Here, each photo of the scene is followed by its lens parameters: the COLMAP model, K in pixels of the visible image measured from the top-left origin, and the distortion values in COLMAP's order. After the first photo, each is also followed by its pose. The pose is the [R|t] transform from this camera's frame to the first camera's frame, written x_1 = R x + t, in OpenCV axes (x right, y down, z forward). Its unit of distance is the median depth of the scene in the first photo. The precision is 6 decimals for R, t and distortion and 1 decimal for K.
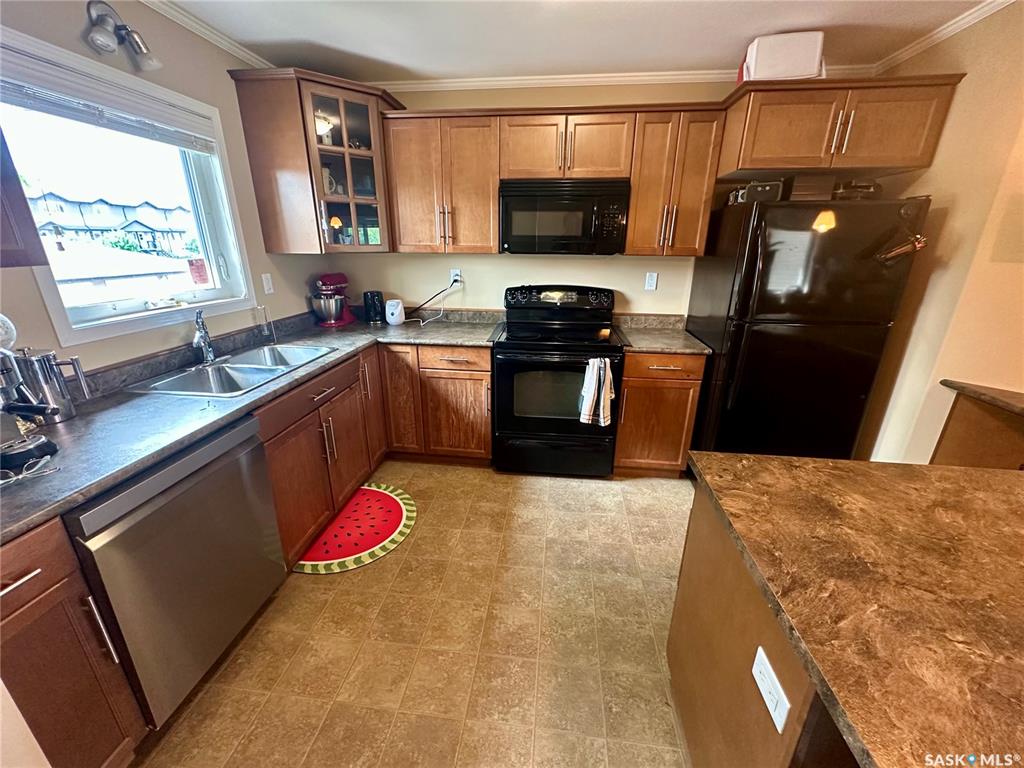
lens RADIAL K [[408.9, 0, 511.1], [0, 408.9, 384.1], [0, 0, 1]] dist [-0.001195, 0.000531]
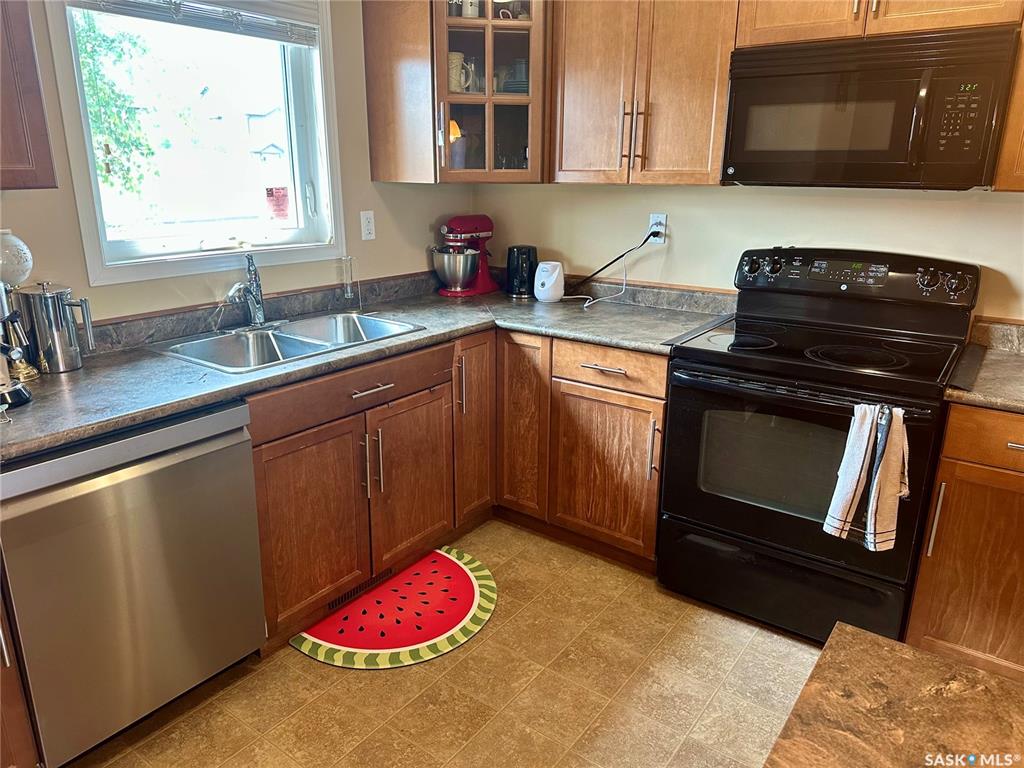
lens RADIAL K [[713.3, 0, 510.6], [0, 713.3, 382.2], [0, 0, 1]] dist [0.074529, -0.093688]
pose [[0.869999, 0.138923, -0.473077, 0.236663], [-0.161430, 0.986859, -0.007074, -0.015115], [0.465877, 0.082523, 0.880993, 0.067395]]
